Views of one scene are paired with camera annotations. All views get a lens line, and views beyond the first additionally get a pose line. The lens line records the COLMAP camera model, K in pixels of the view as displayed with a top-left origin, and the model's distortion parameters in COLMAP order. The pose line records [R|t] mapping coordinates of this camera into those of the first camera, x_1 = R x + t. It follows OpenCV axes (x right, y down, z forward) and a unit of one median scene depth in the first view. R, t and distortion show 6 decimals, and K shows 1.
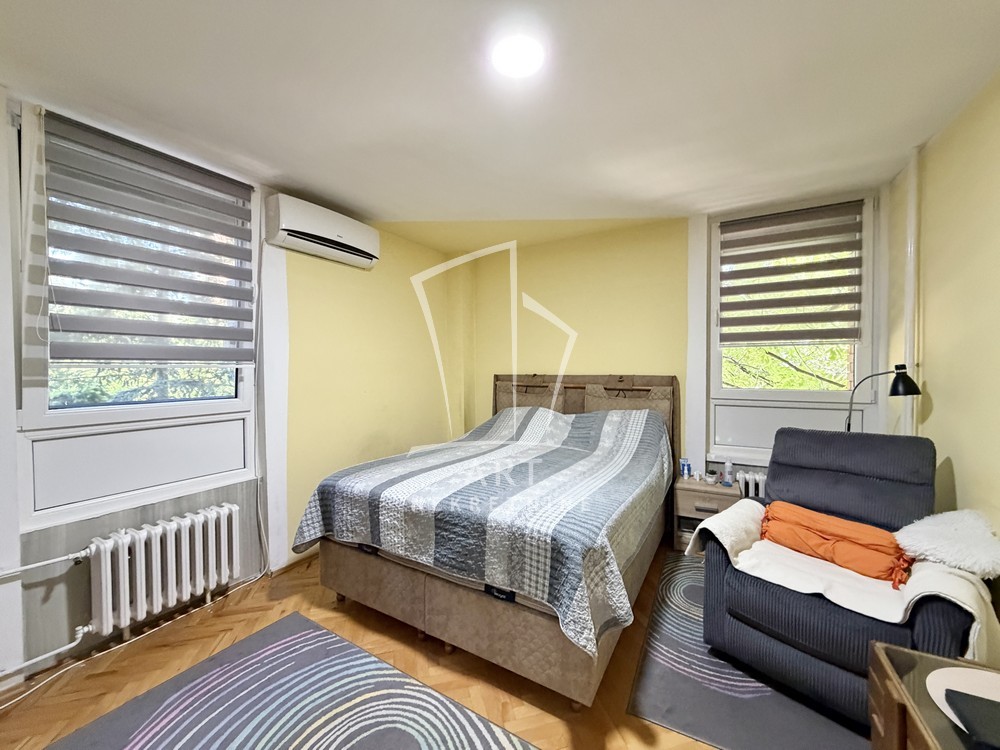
lens RADIAL K [[399.5, 0, 505.9], [0, 399.5, 375.8], [0, 0, 1]] dist [-0.001303, 0.000241]
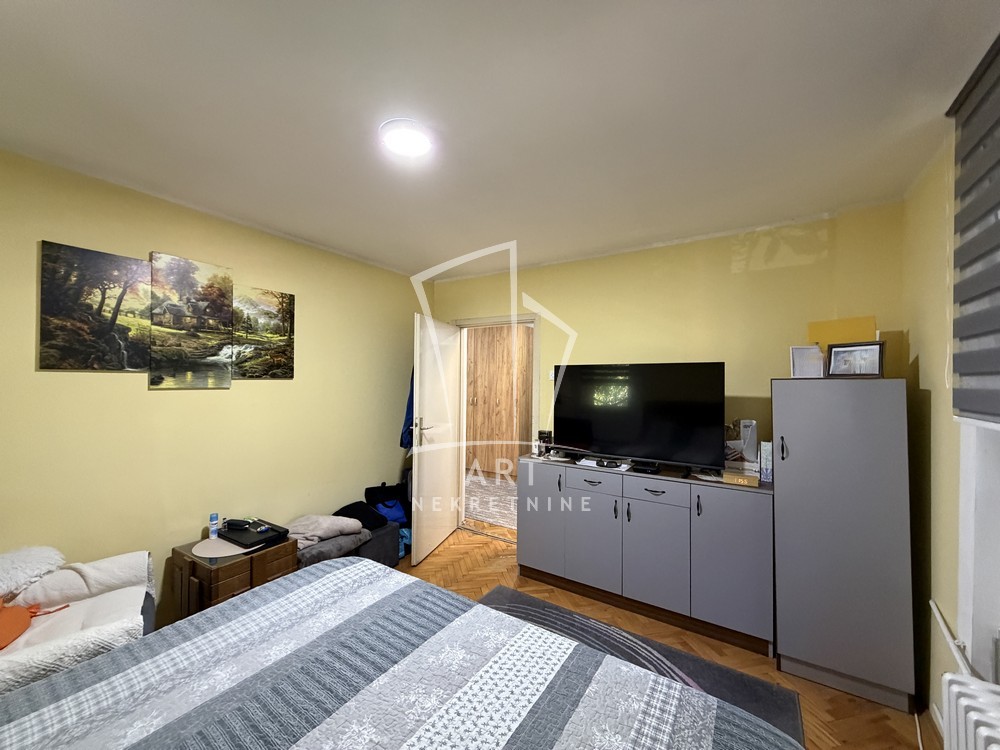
lens RADIAL K [[399.5, 0, 495.4], [0, 399.5, 375.3], [0, 0, 1]] dist [-0.001303, 0.000241]
pose [[-0.997222, -0.011397, 0.073612, -0.212402], [-0.009978, 0.999758, 0.019615, -0.095903], [-0.073818, 0.018826, -0.997094, 1.482448]]
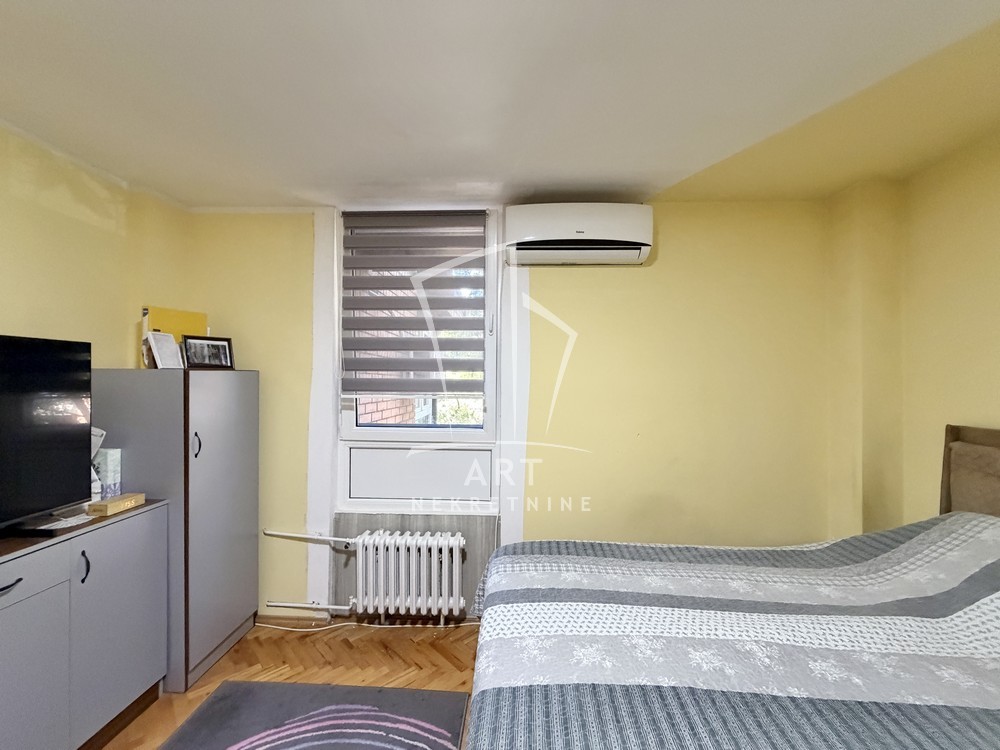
lens RADIAL K [[399.5, 0, 492.3], [0, 399.5, 378.0], [0, 0, 1]] dist [-0.001303, 0.000241]
pose [[0.460406, -0.000648, -0.887708, 0.250842], [-0.031589, 0.999354, -0.017113, -0.062769], [0.887146, 0.035921, 0.460088, 0.660176]]
